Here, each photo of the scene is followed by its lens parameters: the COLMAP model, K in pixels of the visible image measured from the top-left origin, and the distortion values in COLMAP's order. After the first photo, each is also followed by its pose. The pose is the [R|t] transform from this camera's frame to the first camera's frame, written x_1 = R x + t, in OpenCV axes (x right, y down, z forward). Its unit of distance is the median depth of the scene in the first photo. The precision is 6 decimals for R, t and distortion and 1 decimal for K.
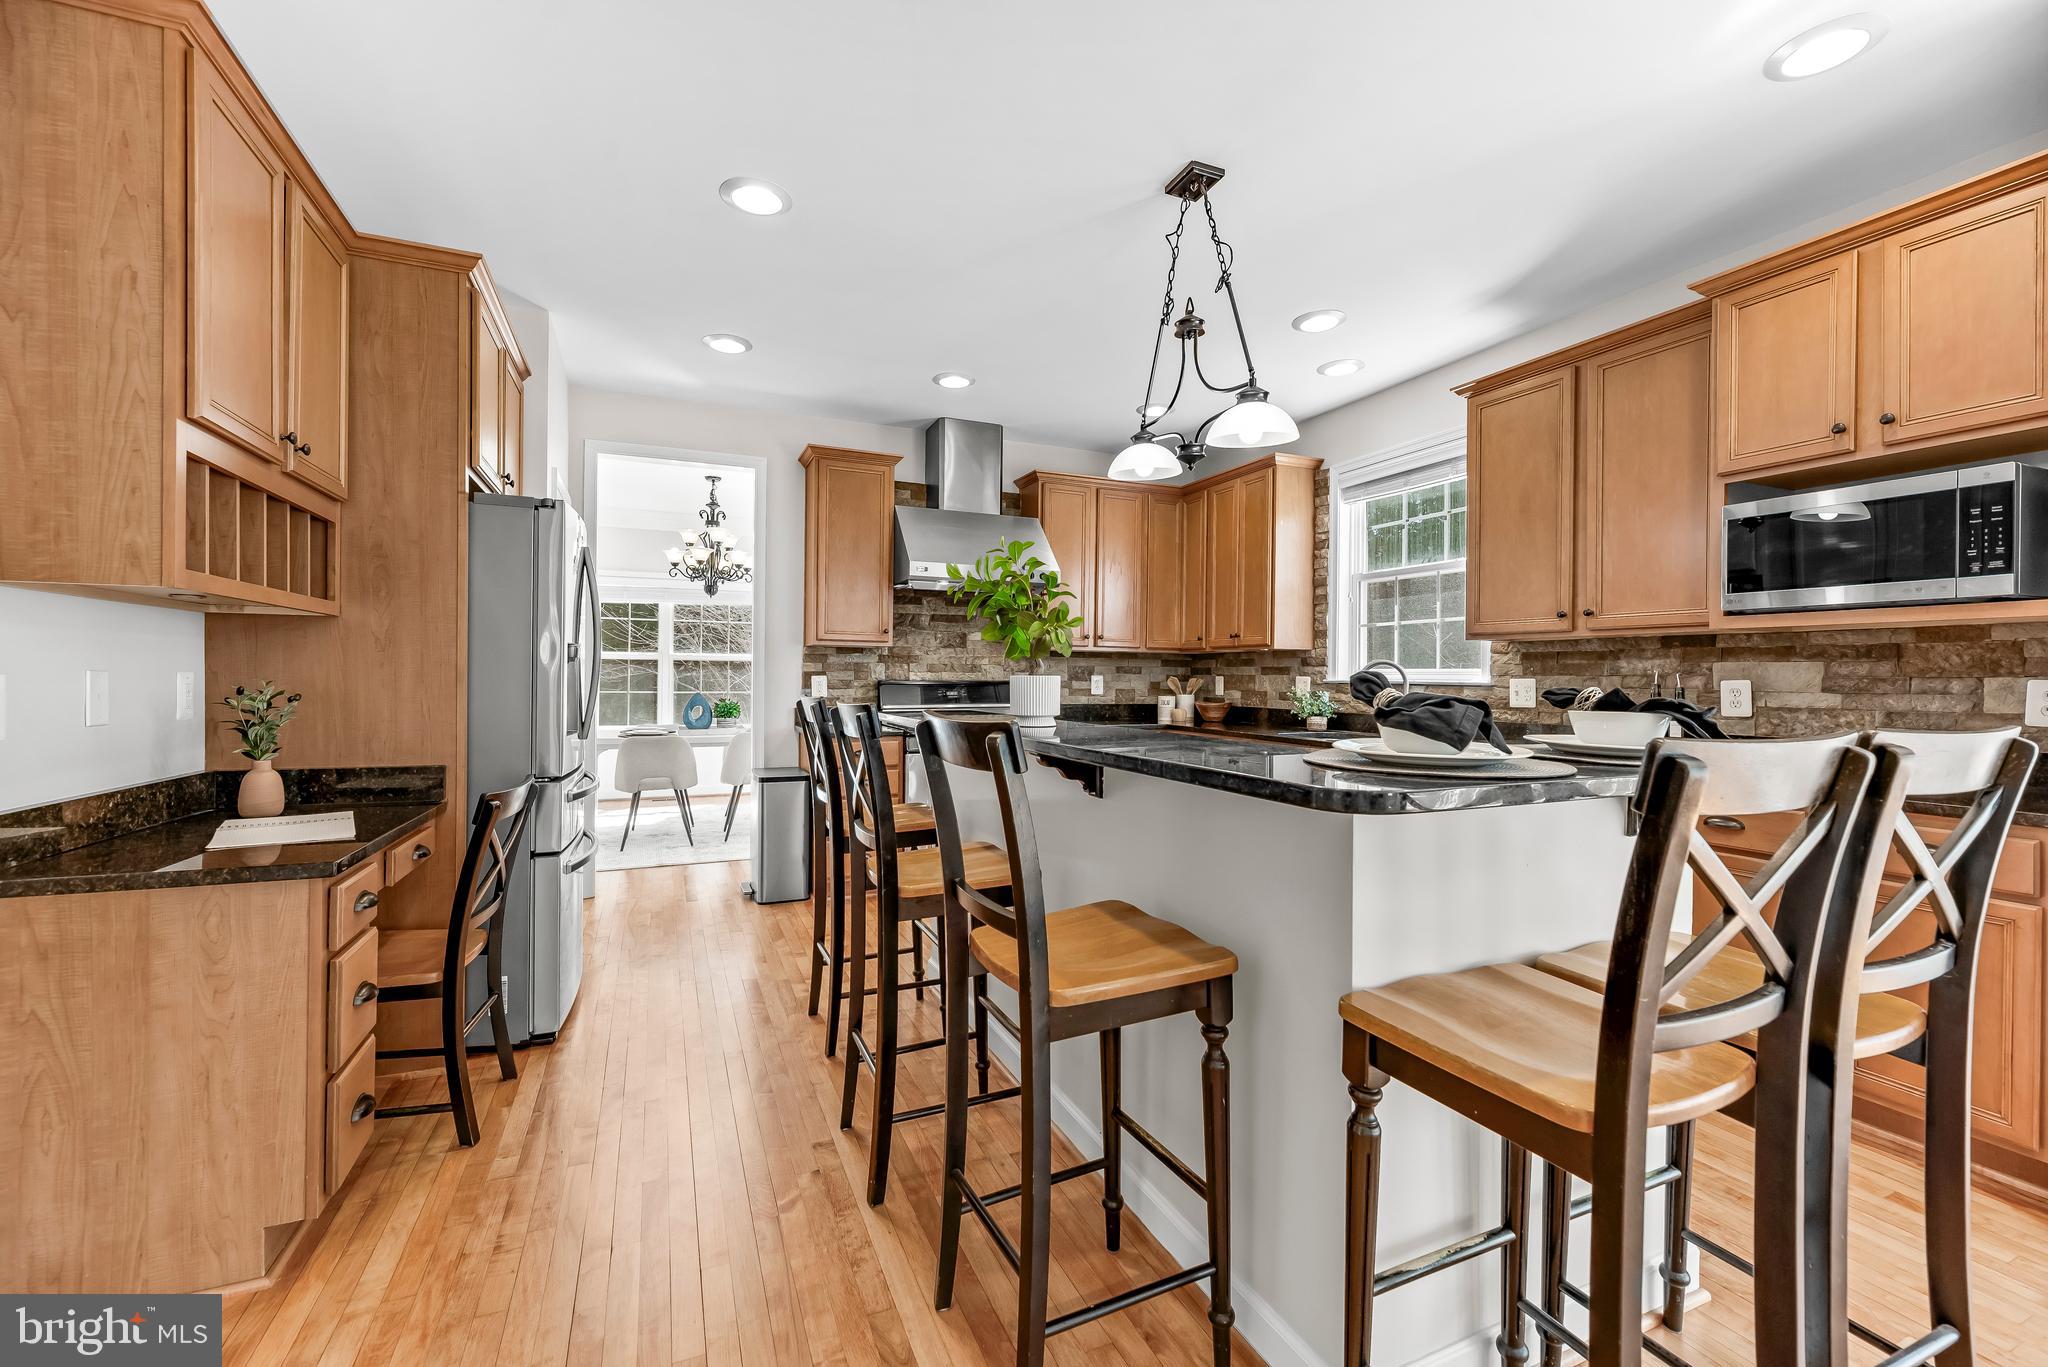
lens RADIAL K [[831.0, 0, 1022.3], [0, 831.0, 679.0], [0, 0, 1]] dist [0.003327, -0.000810]
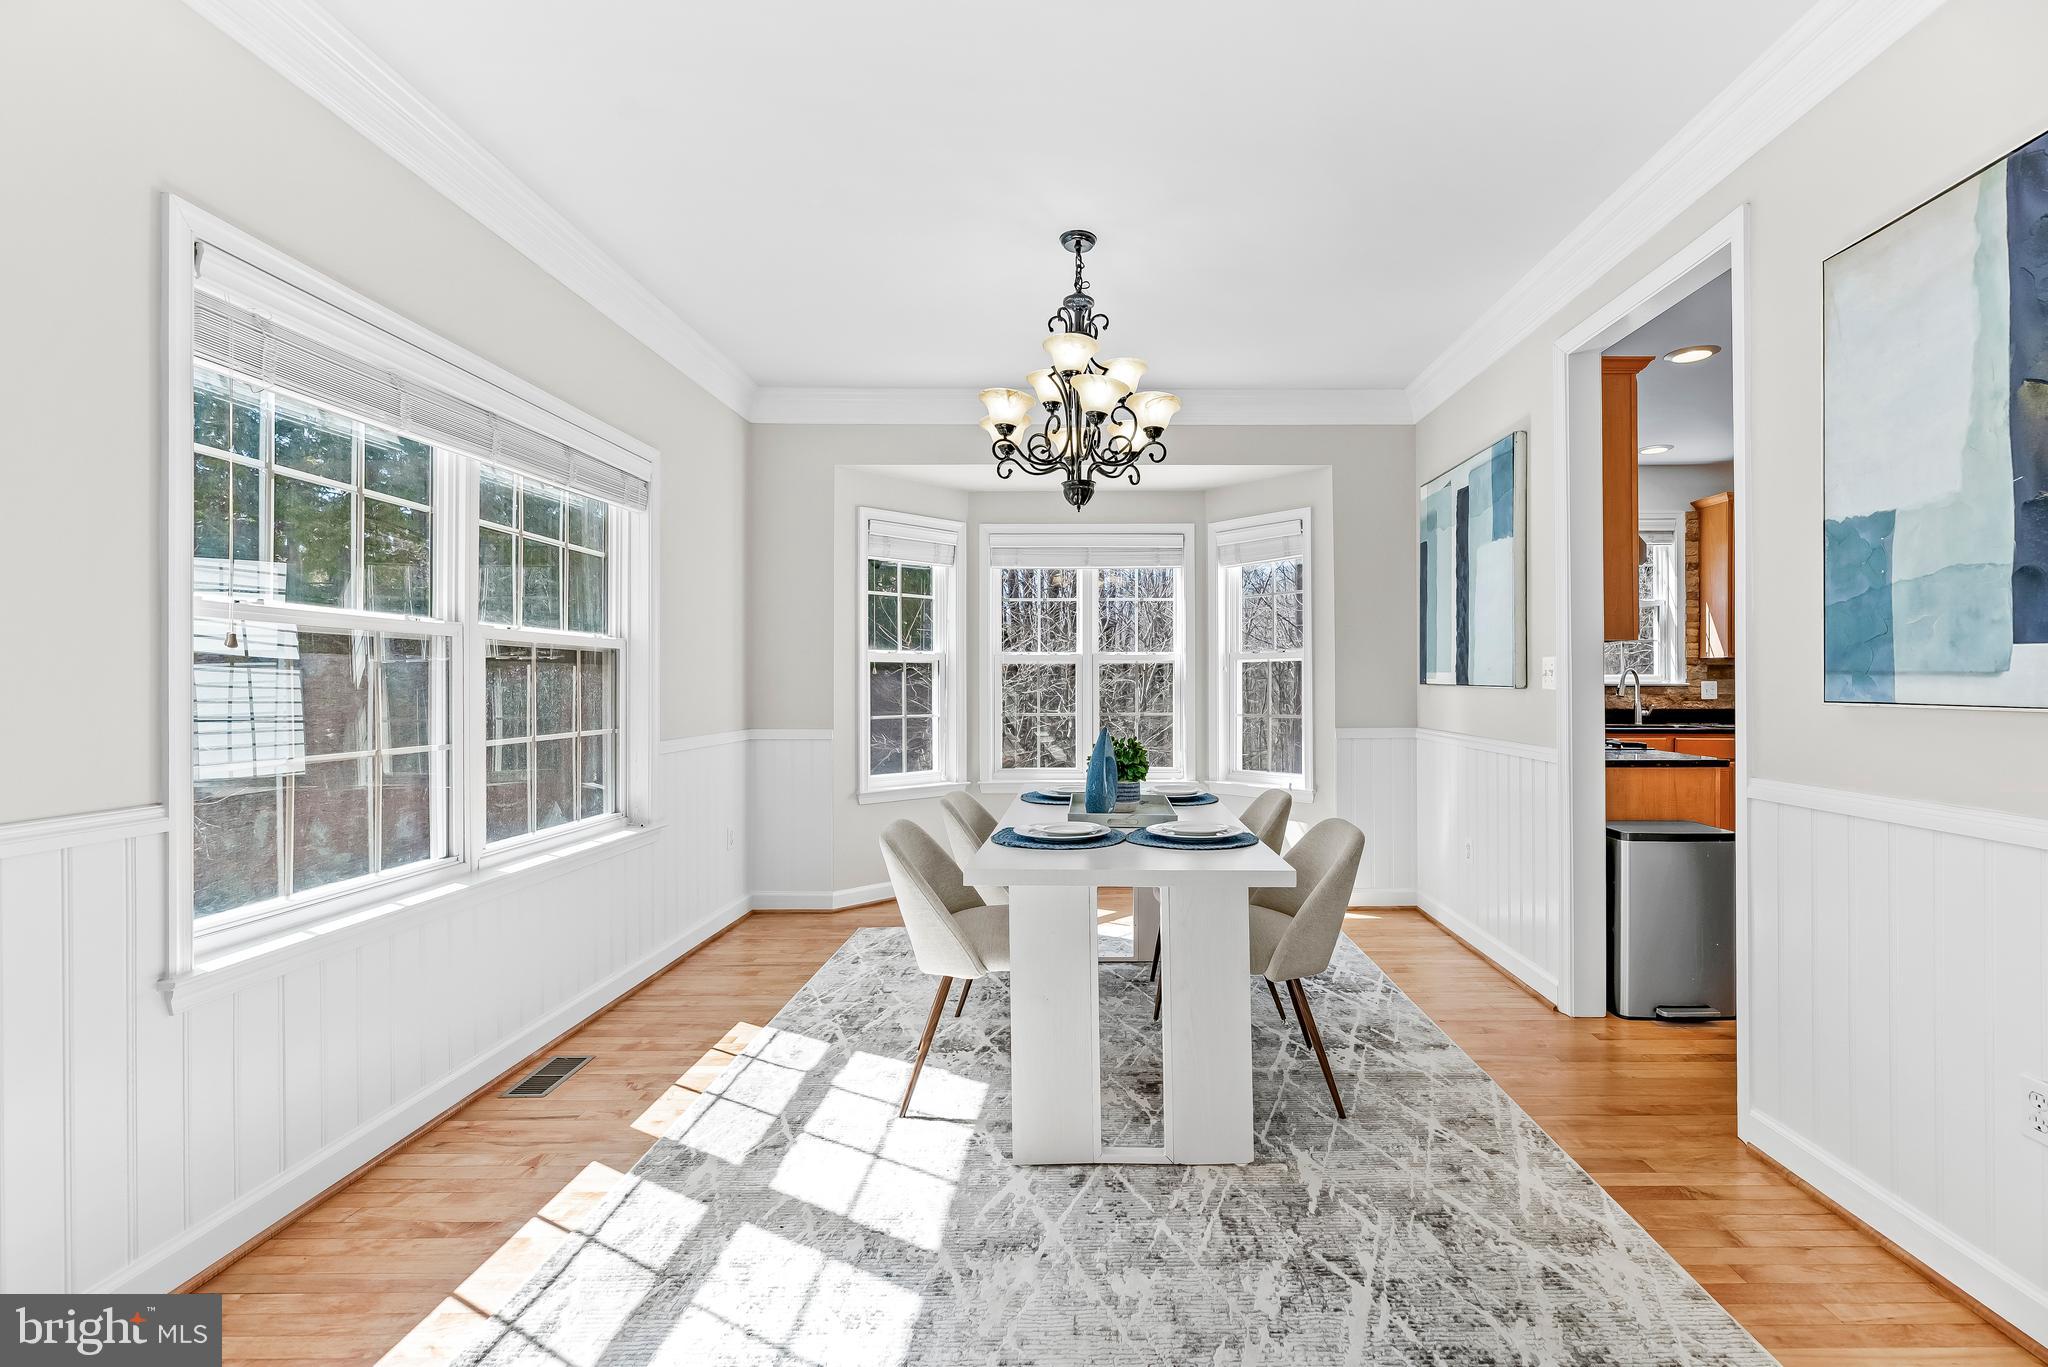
lens RADIAL K [[831.0, 0, 1081.1], [0, 831.0, 668.0], [0, 0, 1]] dist [0.003327, -0.000810]
pose [[0.403799, -0.000919, 0.914847, -1.657342], [0.005123, 0.999986, -0.001256, -0.036768], [-0.914834, 0.005194, 0.403798, 1.791182]]
